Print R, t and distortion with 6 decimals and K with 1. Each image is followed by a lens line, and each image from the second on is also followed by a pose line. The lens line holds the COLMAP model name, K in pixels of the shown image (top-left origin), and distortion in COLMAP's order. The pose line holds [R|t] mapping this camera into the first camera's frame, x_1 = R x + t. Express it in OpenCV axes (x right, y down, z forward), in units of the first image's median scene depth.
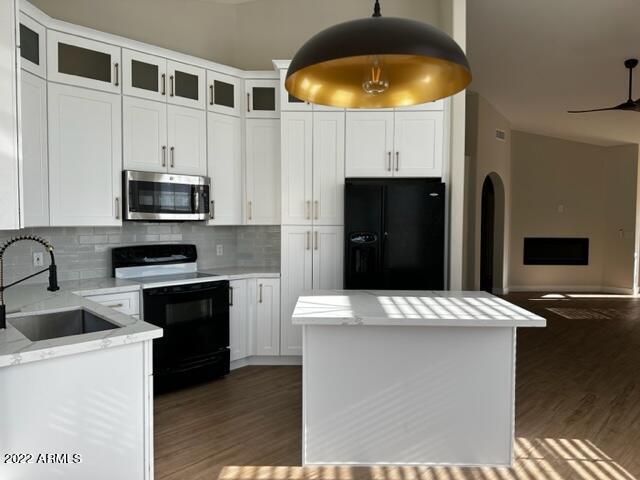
lens RADIAL K [[440.8, 0, 328.8], [0, 440.8, 237.8], [0, 0, 1]] dist [0.068001, -0.093841]
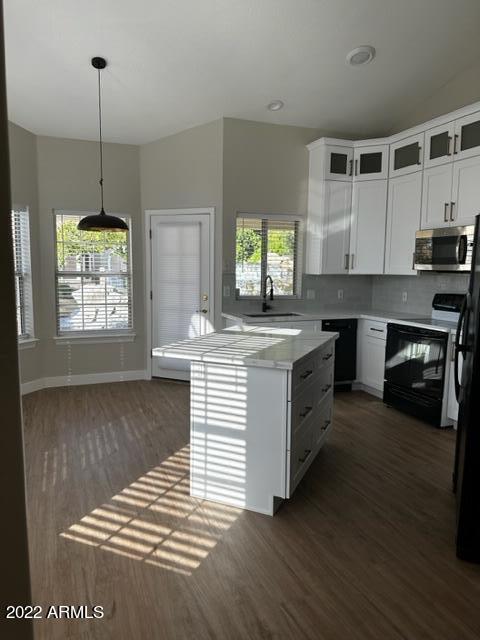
lens RADIAL K [[450.1, 0, 237.6], [0, 450.1, 319.3], [0, 0, 1]] dist [0.128531, -0.233917]
pose [[-0.398309, 0.099272, -0.911864, 0.885459], [-0.048184, 0.990489, 0.128879, -0.042660], [0.915985, 0.095271, -0.389737, 0.985664]]
